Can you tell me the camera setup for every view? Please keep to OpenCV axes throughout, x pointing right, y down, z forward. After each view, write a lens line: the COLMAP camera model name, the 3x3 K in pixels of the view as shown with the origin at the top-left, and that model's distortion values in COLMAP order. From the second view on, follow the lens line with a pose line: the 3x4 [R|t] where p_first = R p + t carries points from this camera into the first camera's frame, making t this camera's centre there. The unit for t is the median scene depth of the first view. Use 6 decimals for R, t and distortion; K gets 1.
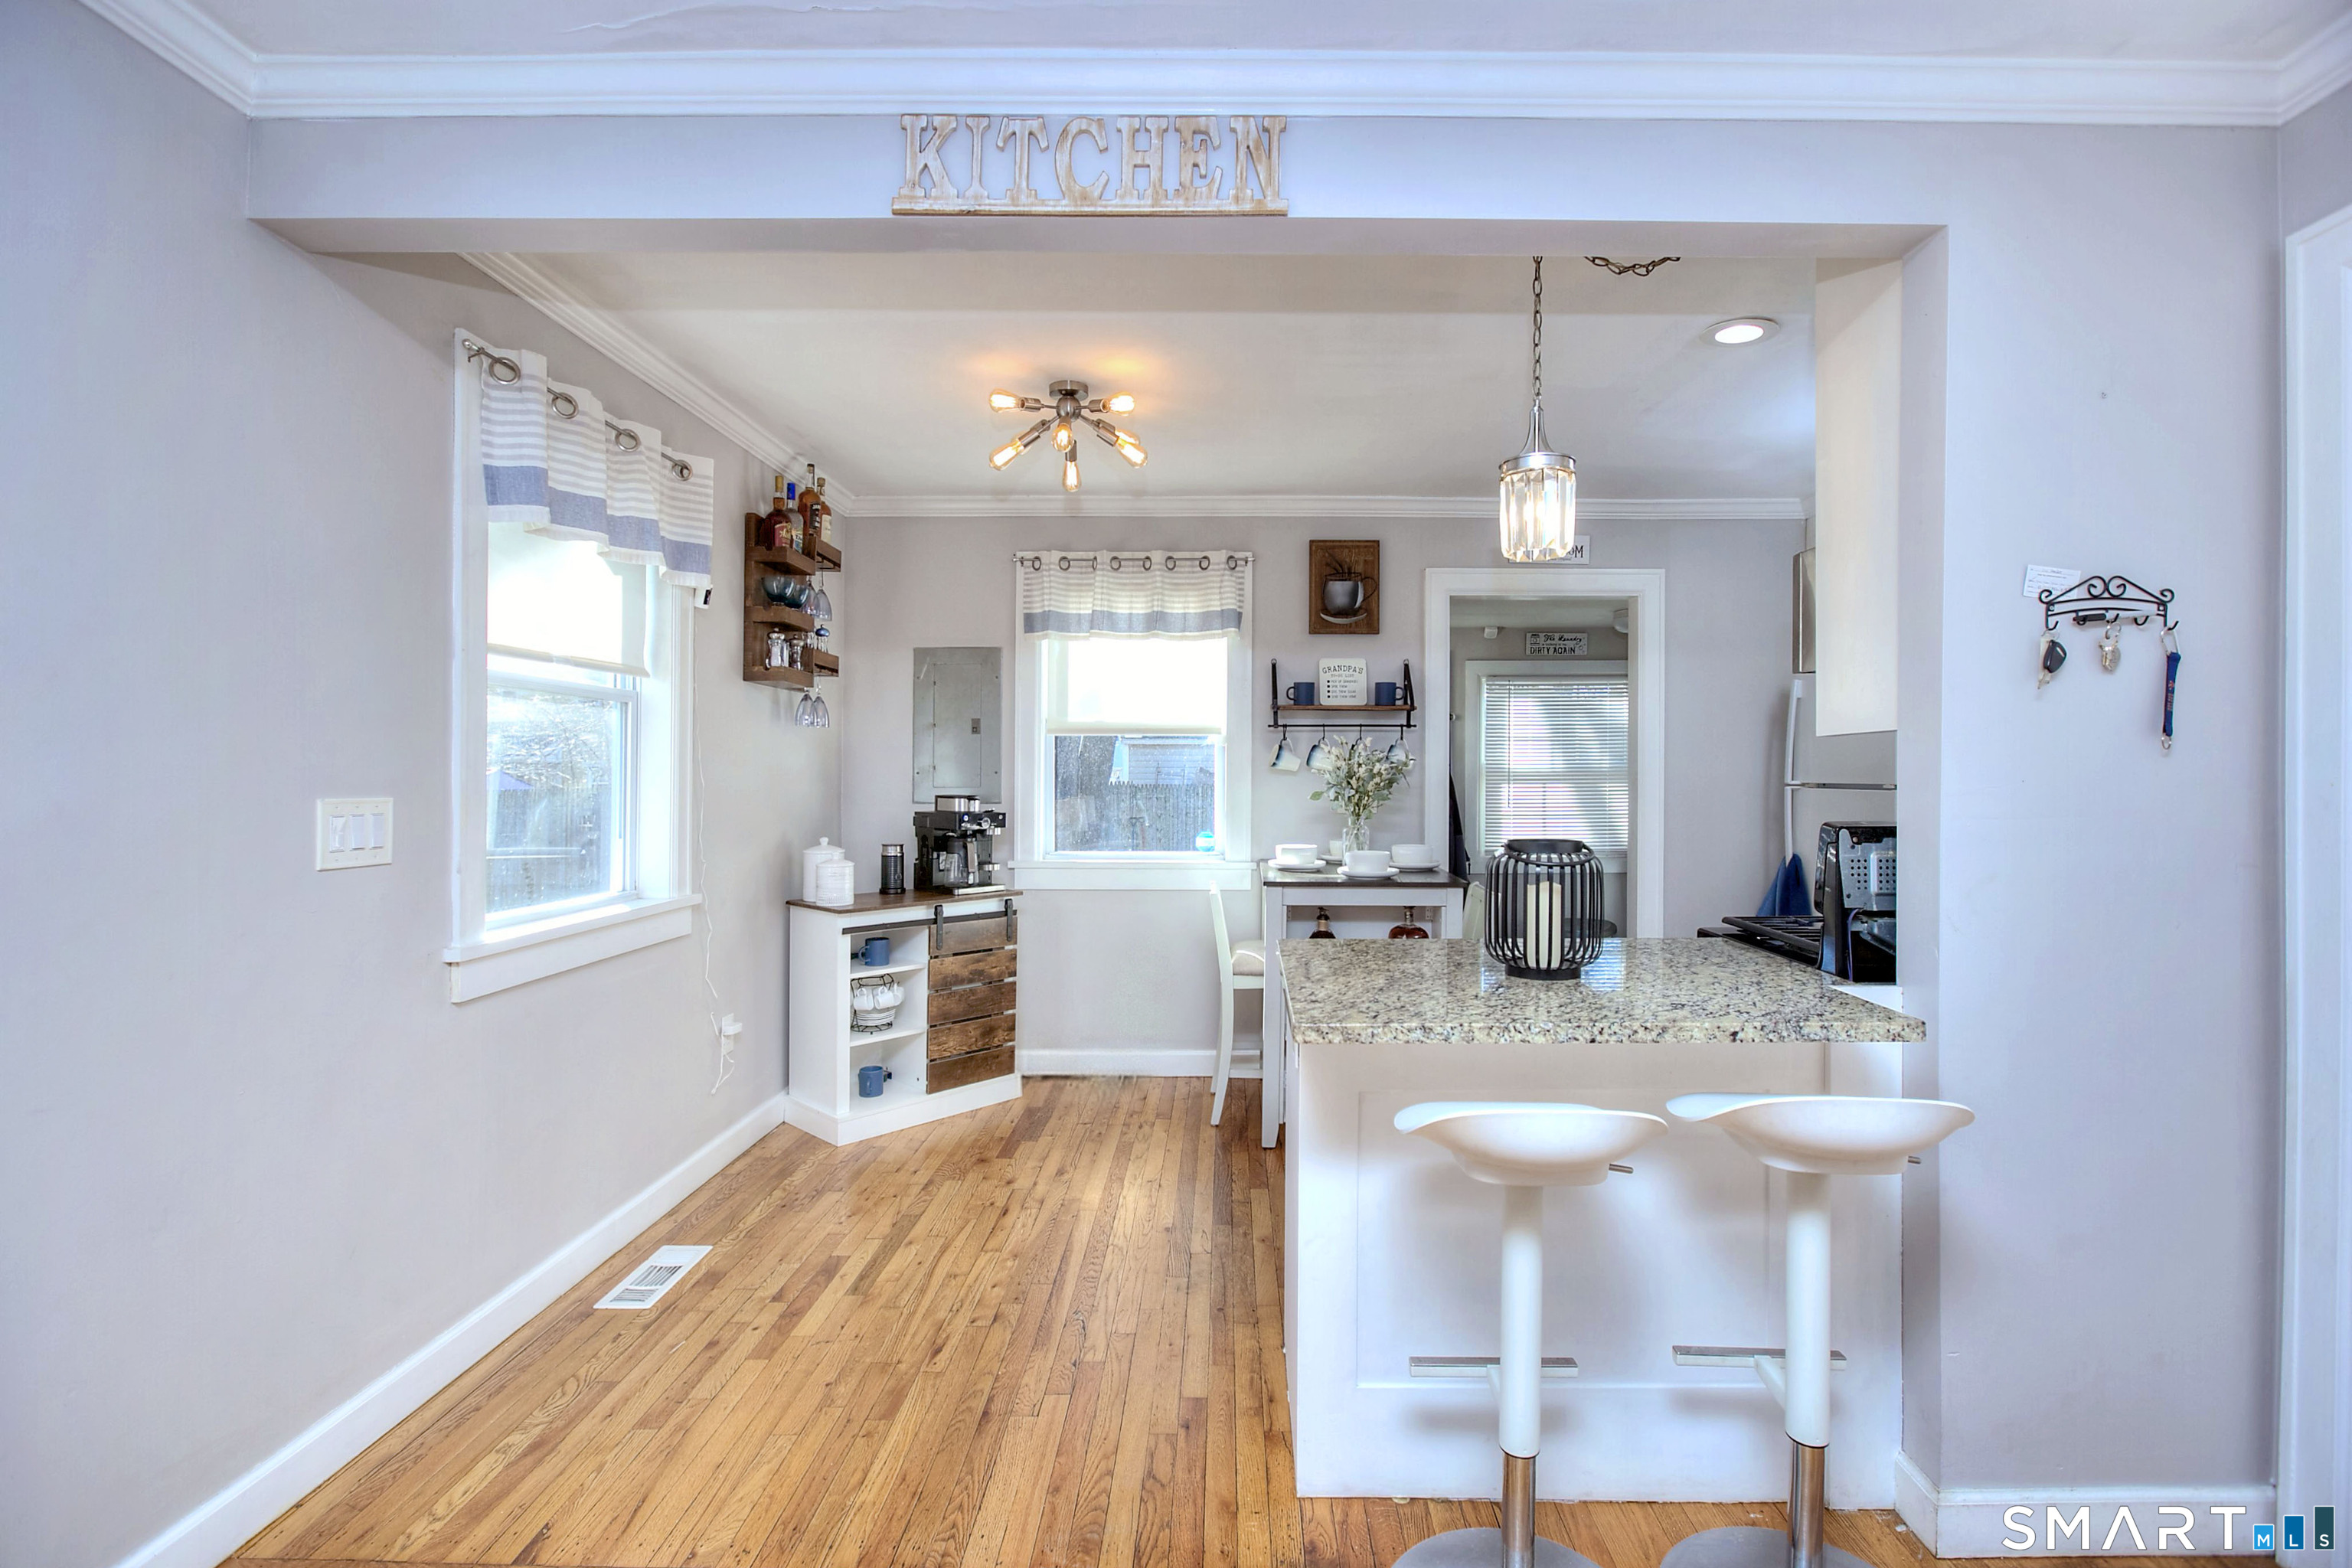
lens RADIAL K [[1141.0, 0, 1215.9], [0, 1141.0, 753.3], [0, 0, 1]] dist [-0.004958, 0.002594]
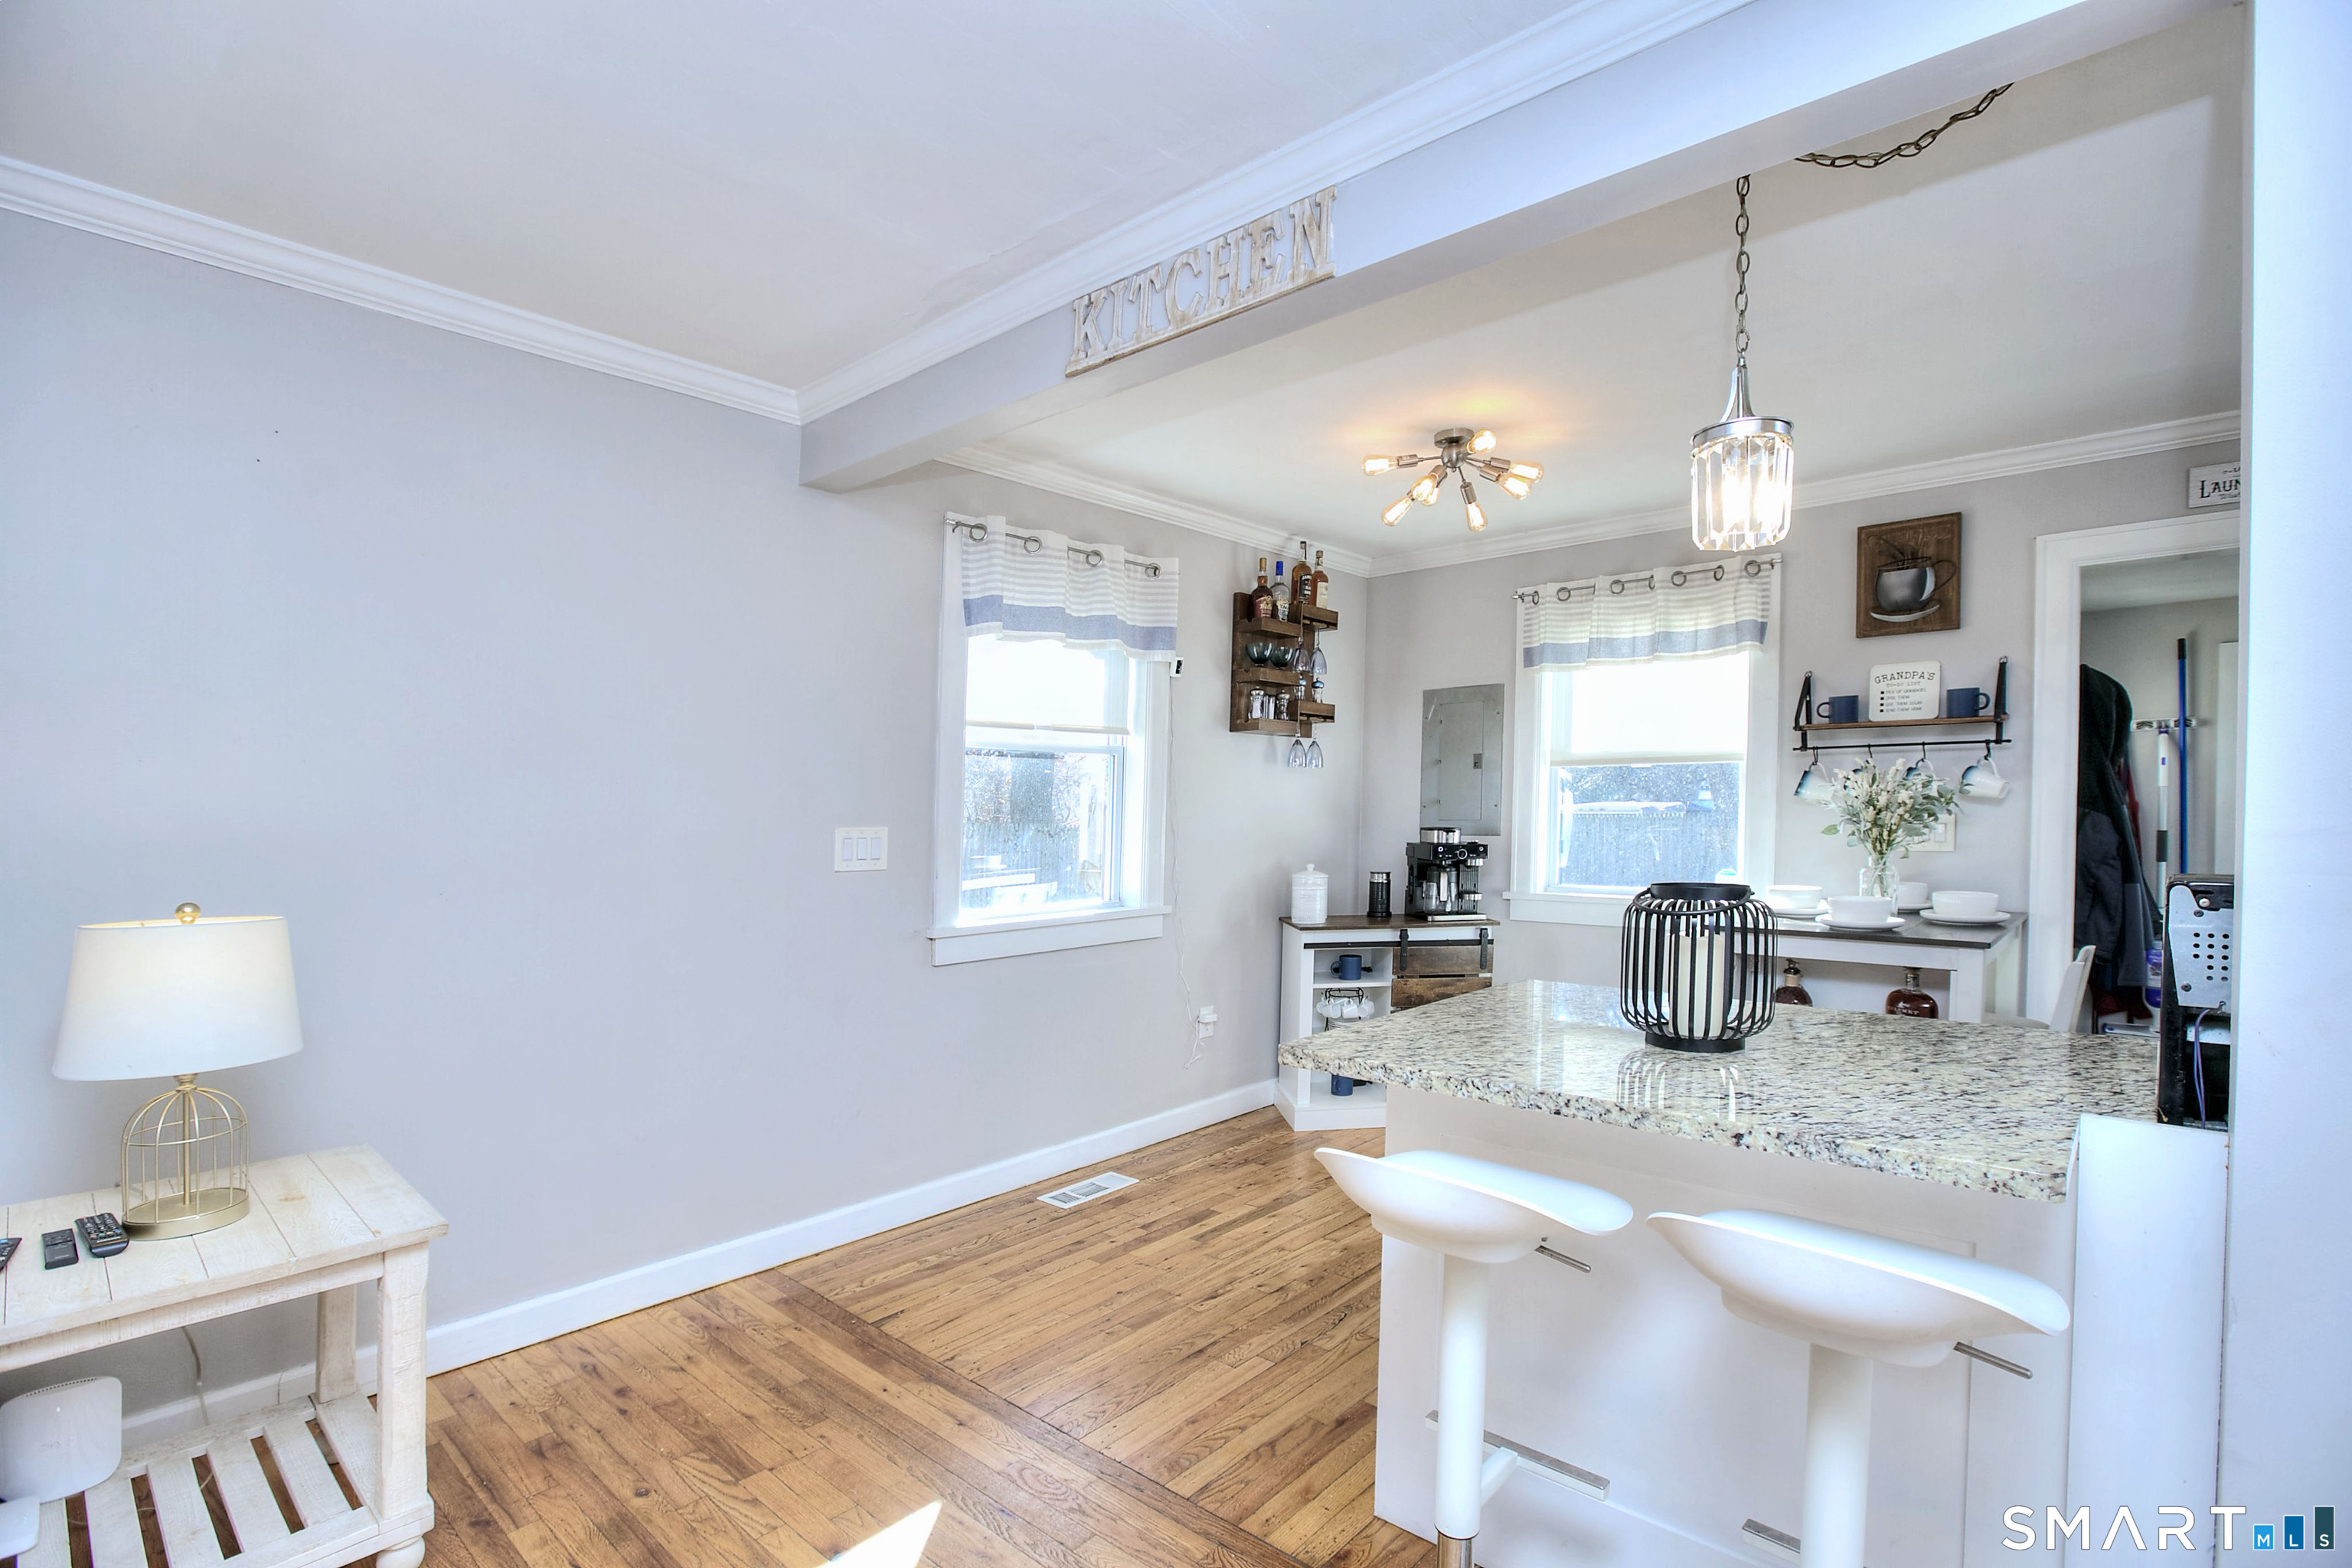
lens RADIAL K [[1110.0, 0, 1160.8], [0, 1110.0, 768.0], [0, 0, 1]] dist [-0.045282, 0.015882]
pose [[0.736958, -0.029280, -0.675304, 0.412198], [0.018963, 0.999564, -0.022644, -0.000218], [0.675673, 0.003882, 0.737192, 0.098769]]
